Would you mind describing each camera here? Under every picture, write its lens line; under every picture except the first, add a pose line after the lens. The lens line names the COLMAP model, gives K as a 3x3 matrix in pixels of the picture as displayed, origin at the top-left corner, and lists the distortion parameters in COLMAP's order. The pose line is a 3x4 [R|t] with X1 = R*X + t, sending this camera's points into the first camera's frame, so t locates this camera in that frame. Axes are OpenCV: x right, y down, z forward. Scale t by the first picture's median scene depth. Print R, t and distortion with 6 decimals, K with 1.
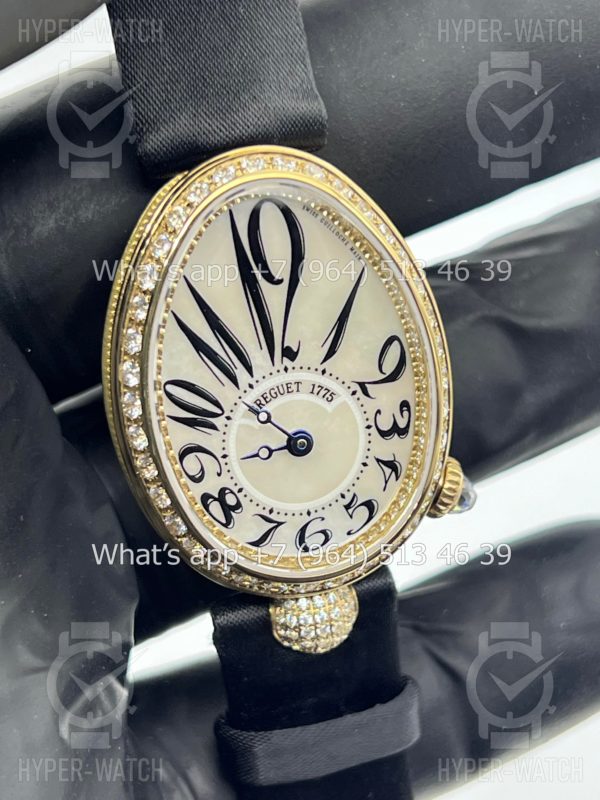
lens RADIAL K [[1964.8, 0, 300.0], [0, 1964.8, 400.0], [0, 0, 1]] dist [-0.084152, -0.271407]
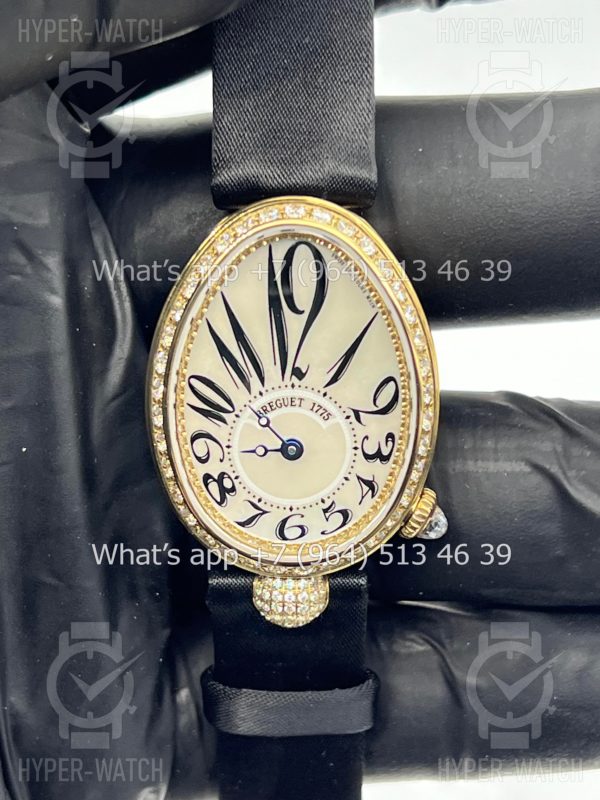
lens RADIAL K [[1964.8, 0, 300.0], [0, 1964.8, 400.0], [0, 0, 1]] dist [-0.084152, -0.271407]
pose [[0.955386, 0.205431, -0.212215, 0.249491], [-0.203070, 0.978604, 0.033106, -0.047236], [0.214475, 0.011465, 0.976662, -0.156911]]
